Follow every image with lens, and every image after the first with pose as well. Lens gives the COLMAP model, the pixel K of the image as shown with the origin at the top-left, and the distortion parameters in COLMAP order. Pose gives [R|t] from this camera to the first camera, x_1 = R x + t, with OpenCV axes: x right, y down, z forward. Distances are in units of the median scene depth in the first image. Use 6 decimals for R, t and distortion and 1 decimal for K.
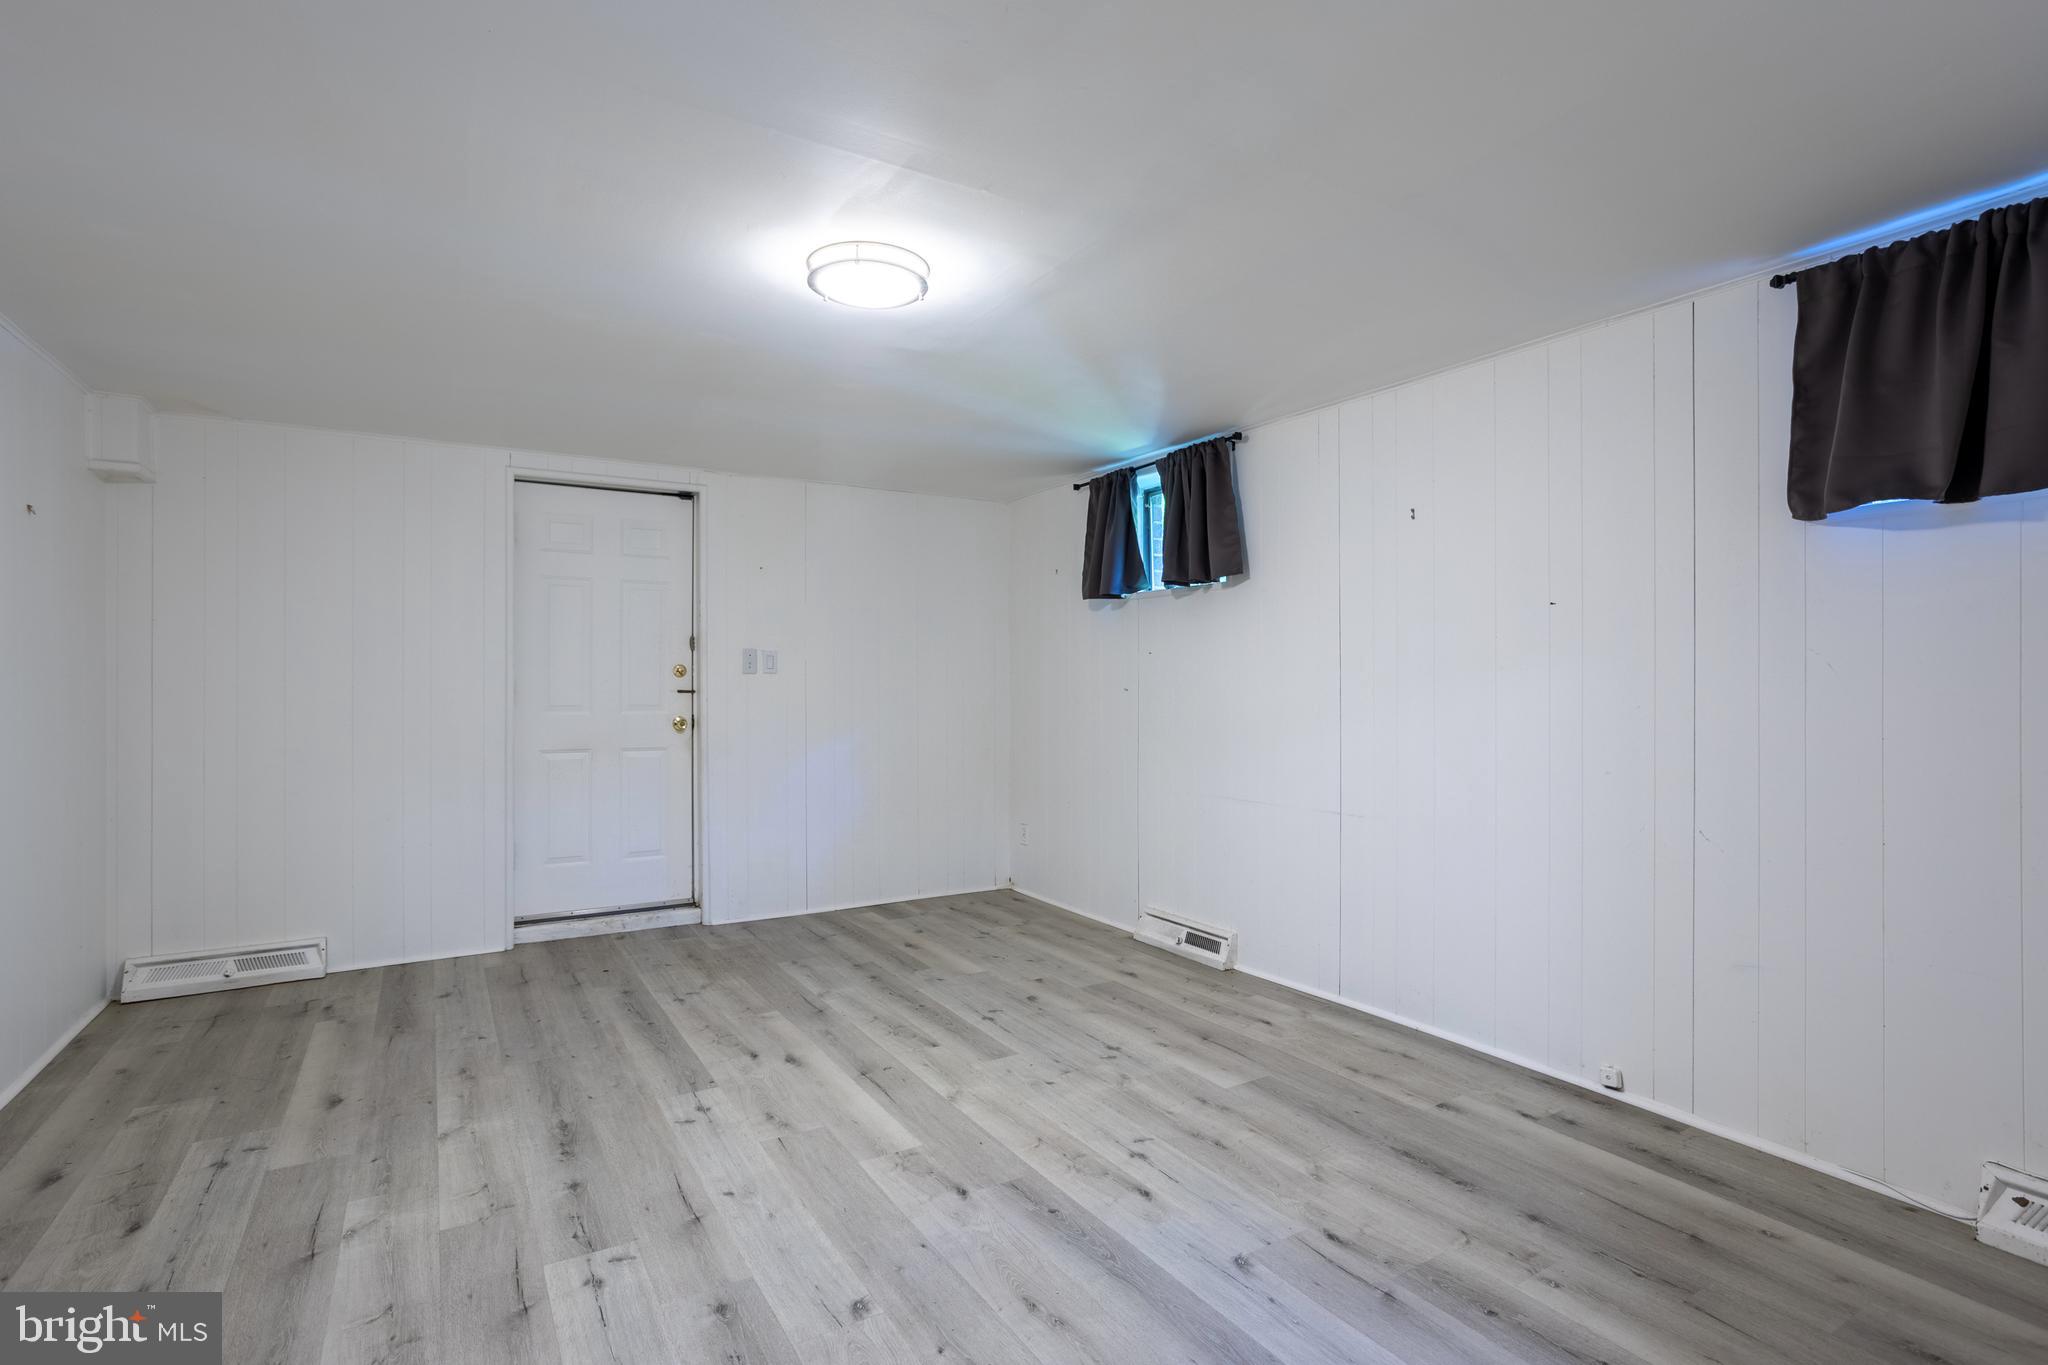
lens RADIAL K [[993.5, 0, 1025.0], [0, 993.5, 681.1], [0, 0, 1]] dist [-0.011427, 0.015078]
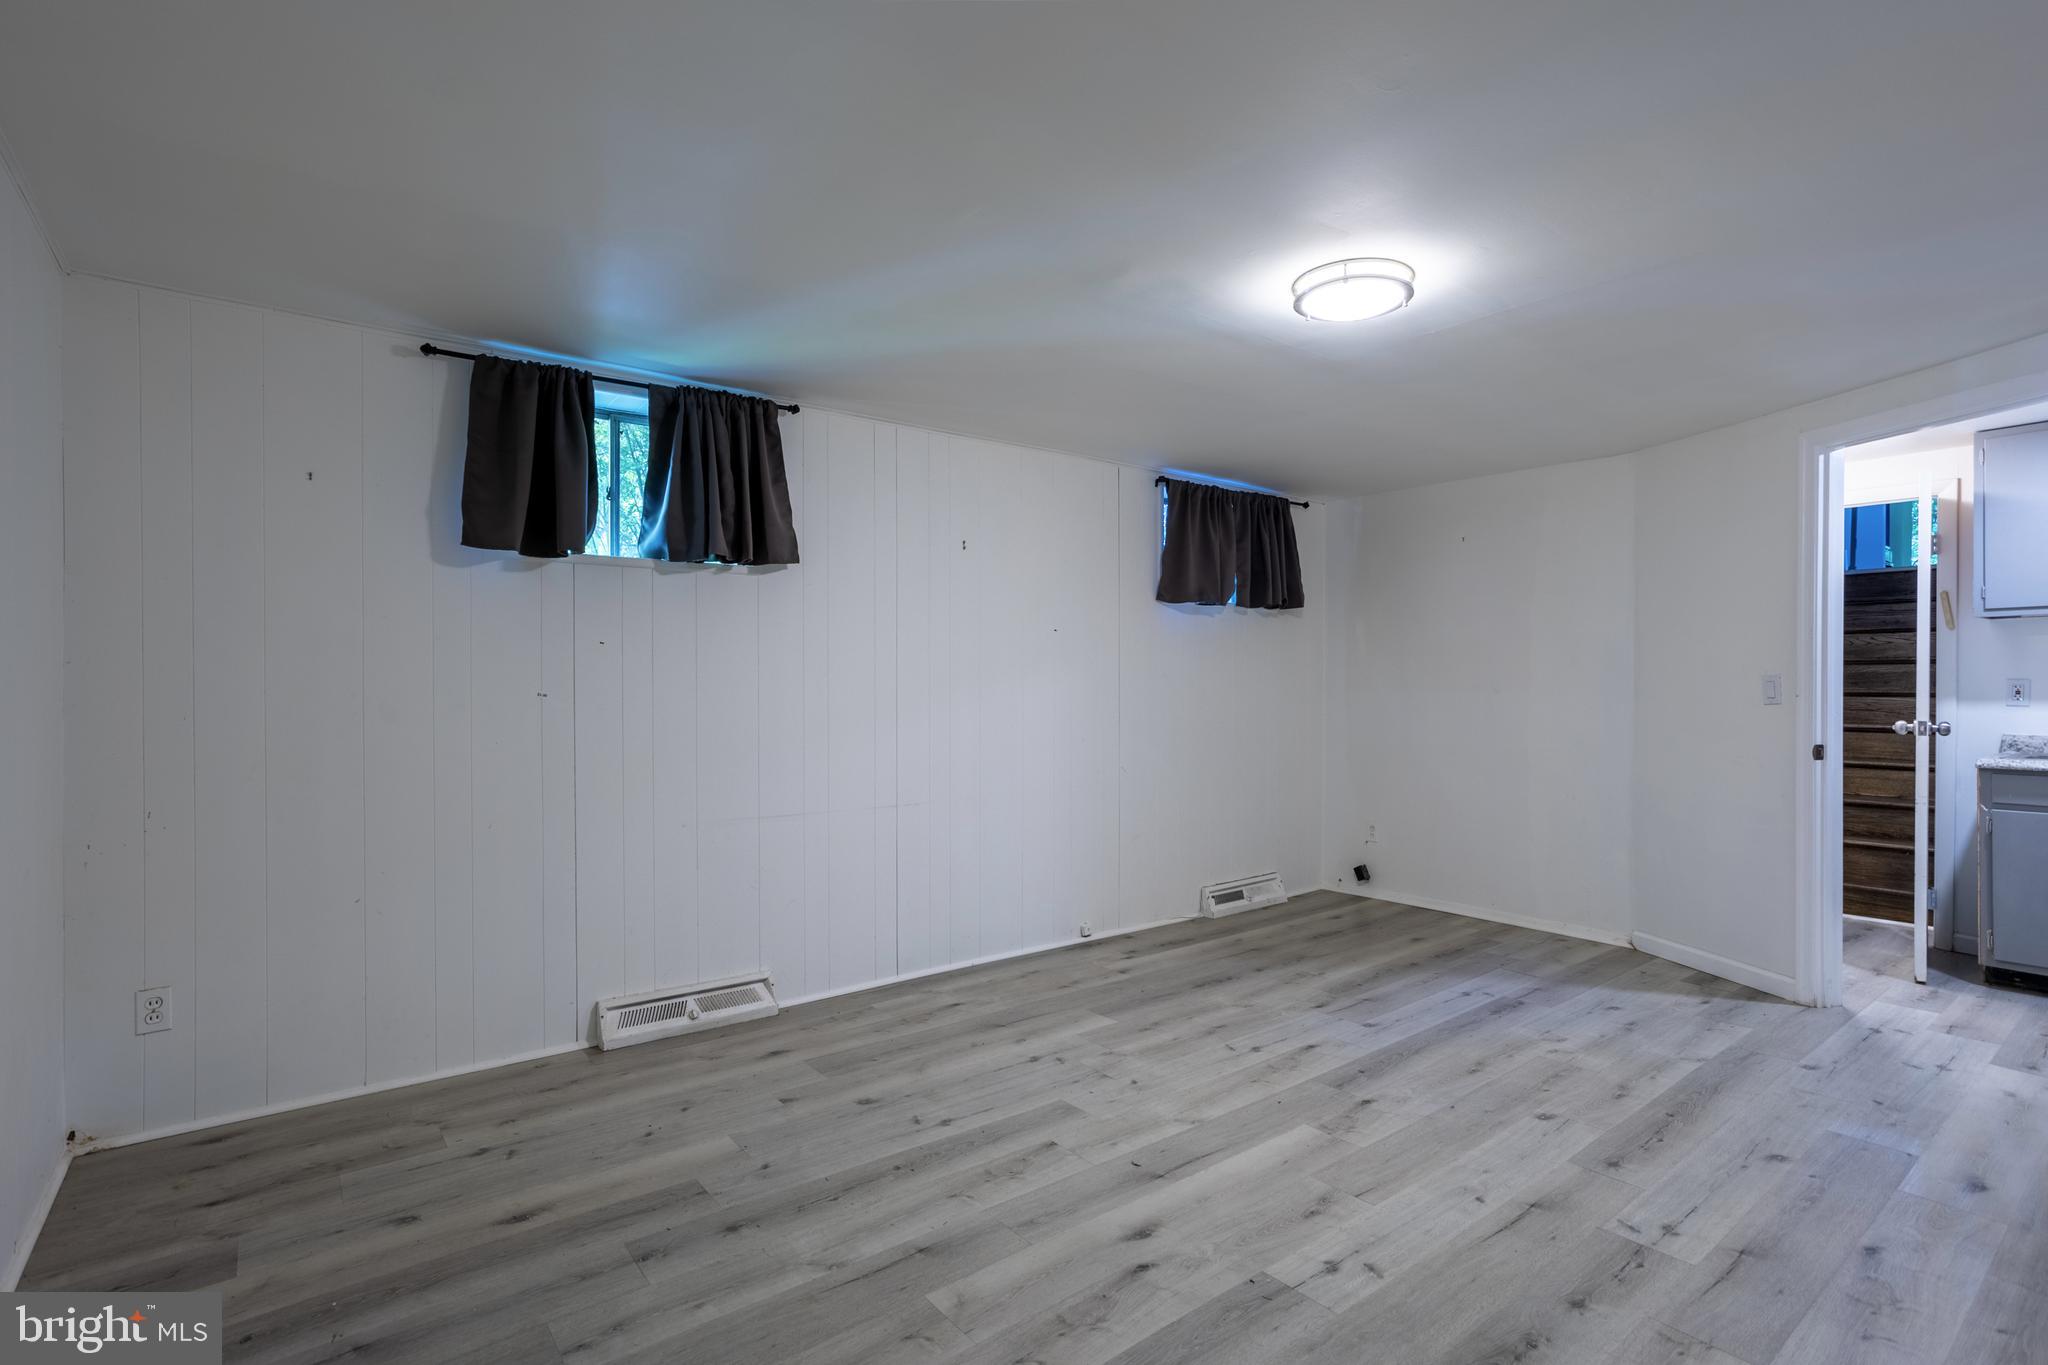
lens RADIAL K [[993.5, 0, 1018.1], [0, 993.5, 697.3], [0, 0, 1]] dist [-0.011427, 0.015078]
pose [[-0.138243, 0.000179, 0.990398, -0.974444], [-0.008070, 0.999967, -0.001307, 0.016551], [-0.990365, -0.008174, -0.138237, 1.281485]]
